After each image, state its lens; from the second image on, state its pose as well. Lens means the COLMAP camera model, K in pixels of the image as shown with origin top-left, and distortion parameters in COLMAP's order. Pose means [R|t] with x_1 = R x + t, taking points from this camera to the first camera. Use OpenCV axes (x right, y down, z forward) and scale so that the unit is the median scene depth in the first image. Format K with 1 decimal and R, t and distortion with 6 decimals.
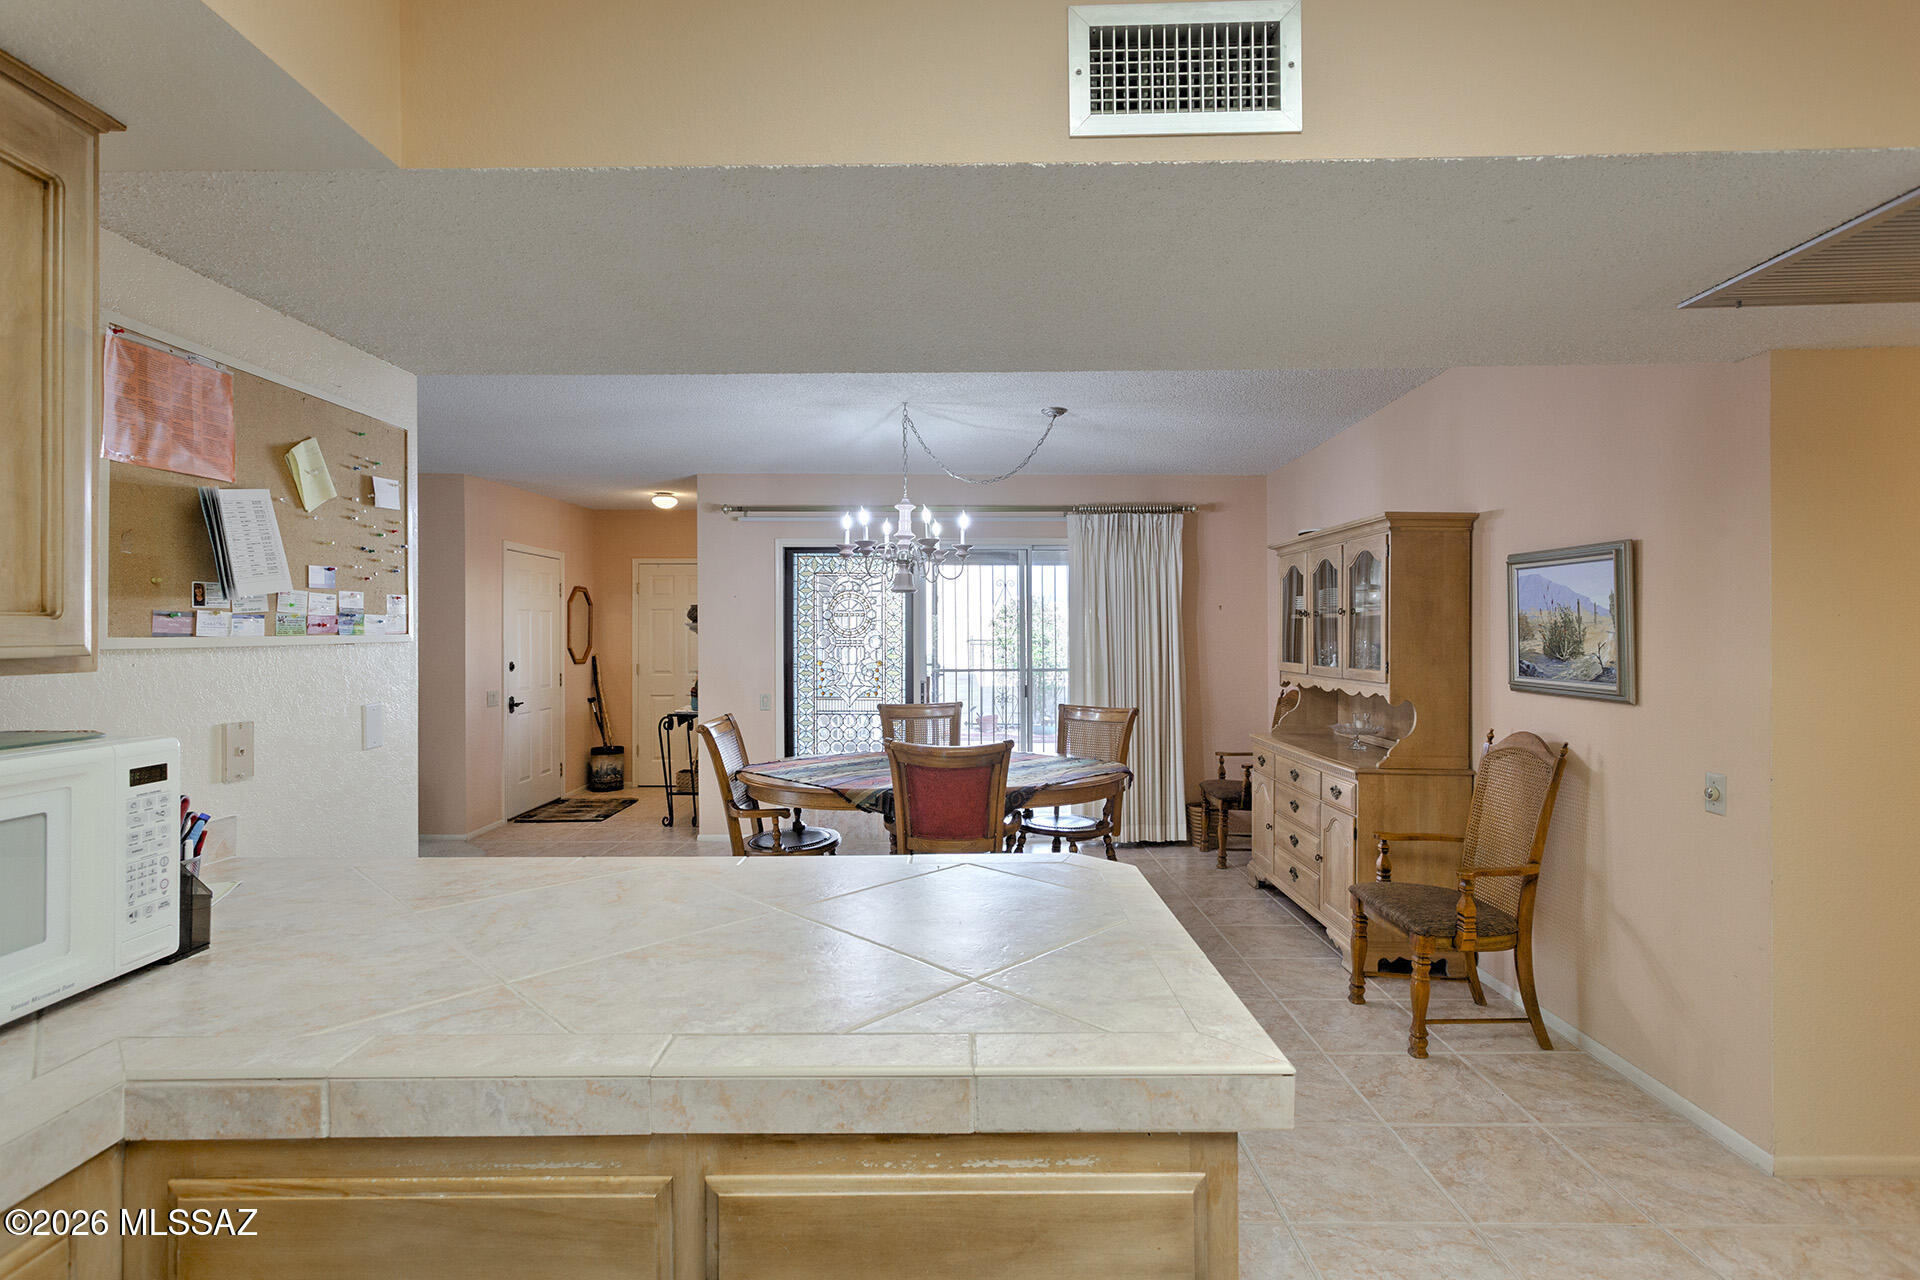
lens RADIAL K [[908.3, 0, 961.7], [0, 908.3, 627.2], [0, 0, 1]] dist [0.000623, 0.000522]
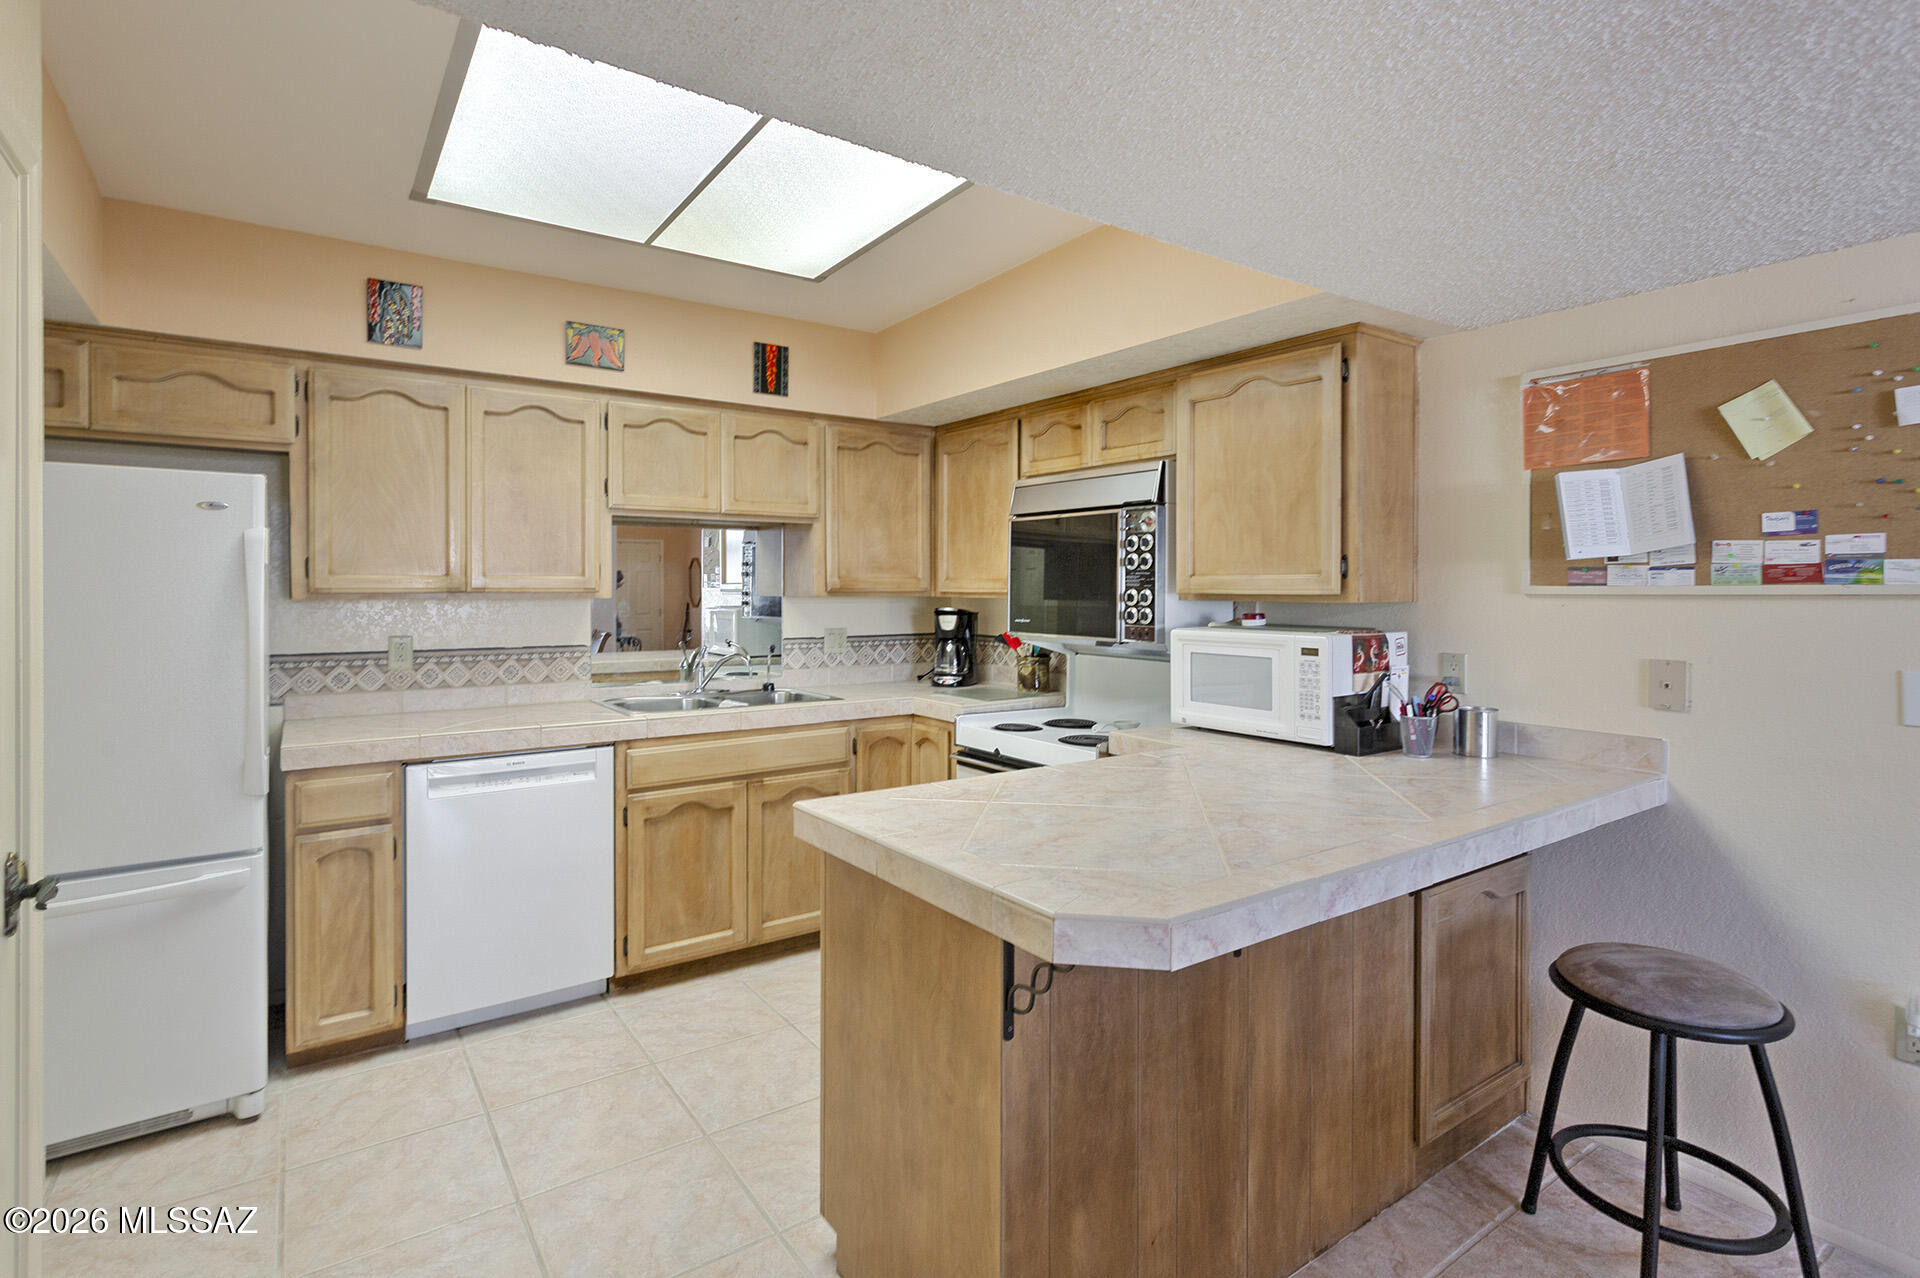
lens RADIAL K [[938.1, 0, 960.3], [0, 938.1, 588.8], [0, 0, 1]] dist [0.000288, 0.000338]
pose [[-0.810959, 0.005644, -0.585076, 0.643811], [0.007046, 0.999975, -0.000119, 0.008104], [0.585060, -0.004219, -0.810979, 1.454010]]
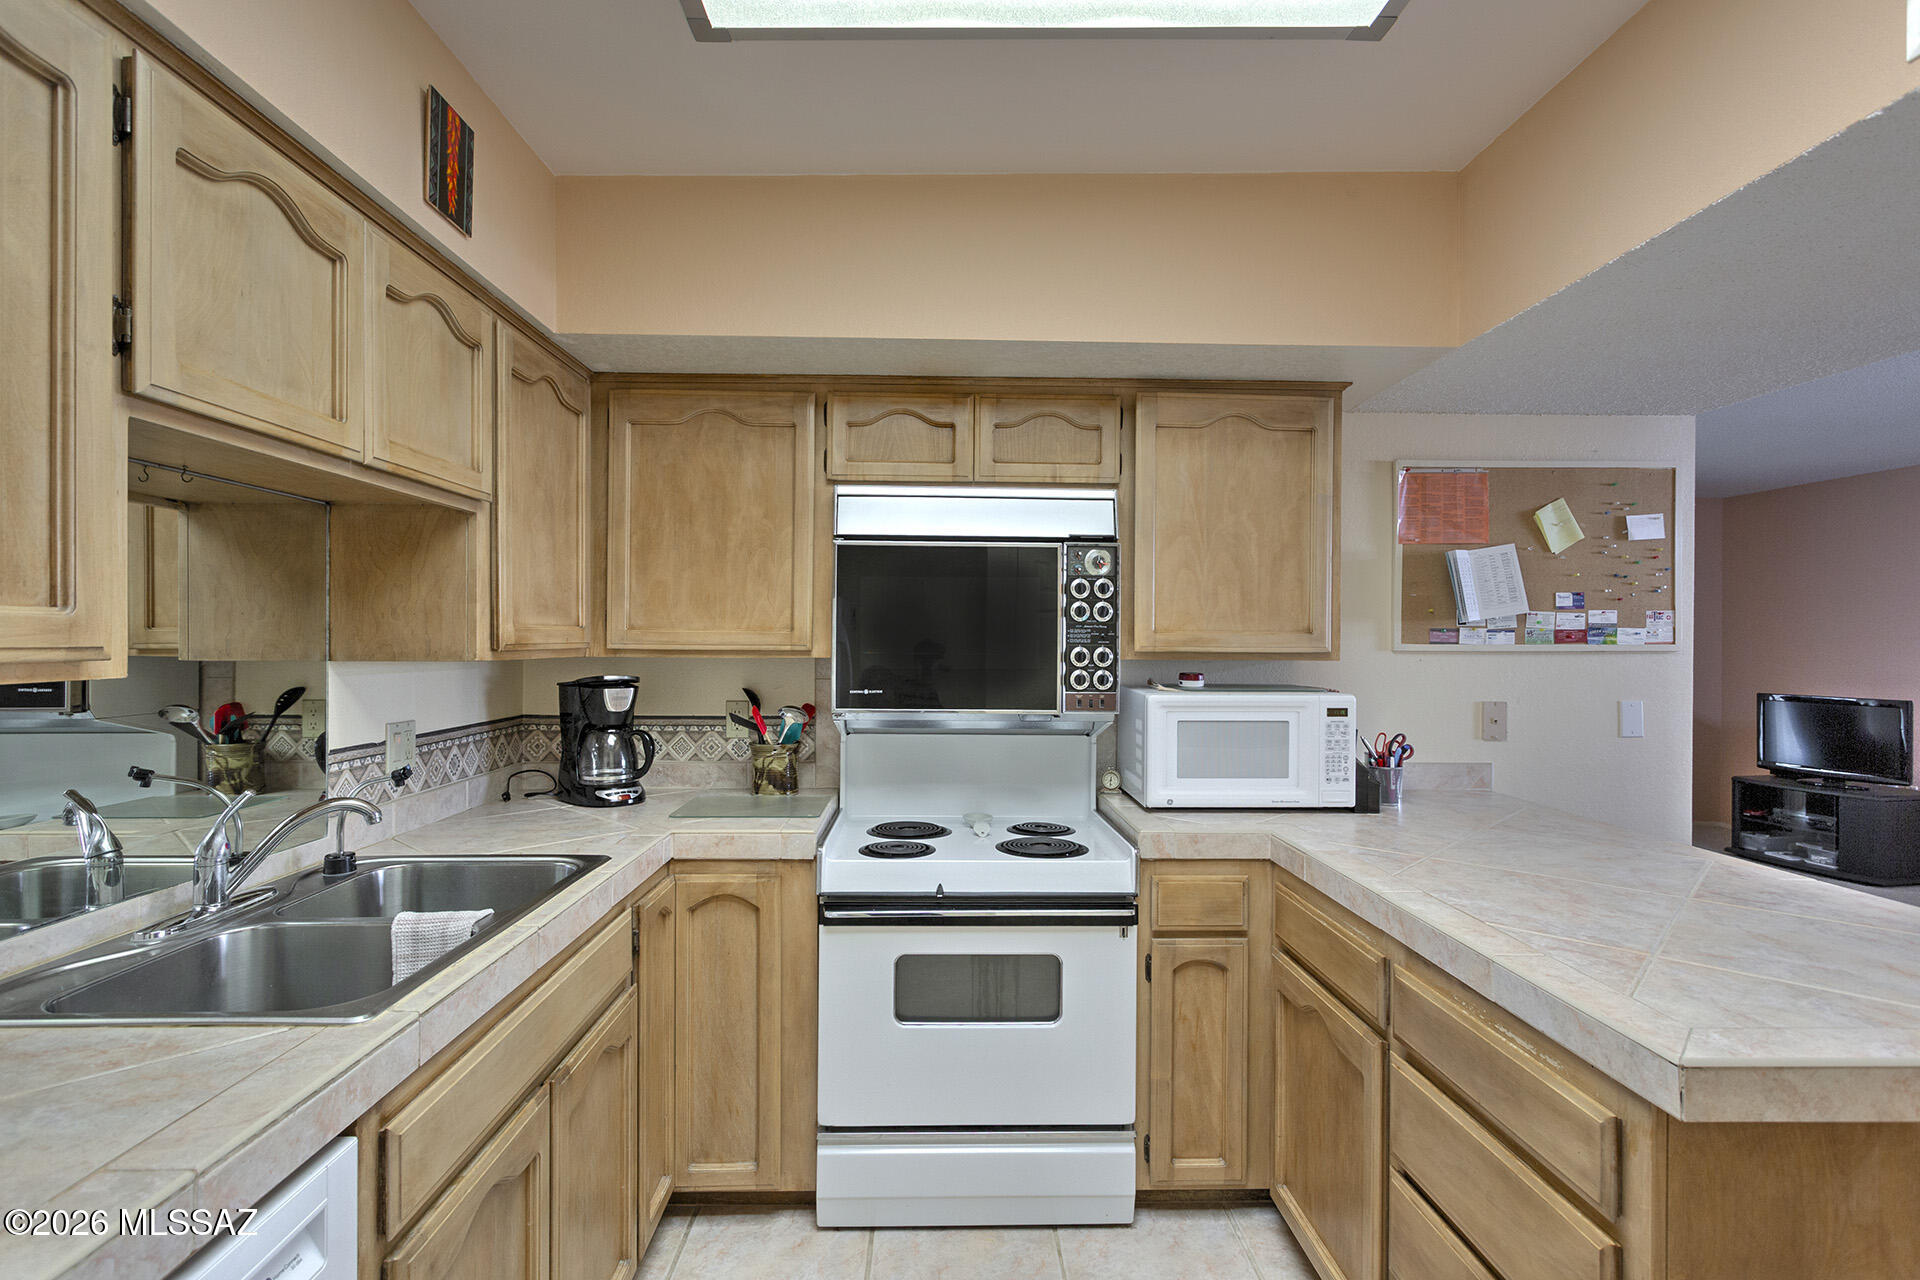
lens RADIAL K [[931.1, 0, 960.0], [0, 931.1, 640.0], [0, 0, 1]] dist [0.000424, 0.006067]
pose [[0.031945, 0.005126, -0.999476, 0.722823], [-0.000014, 0.999987, 0.005129, -0.004959], [0.999490, -0.000150, 0.031944, 0.066009]]
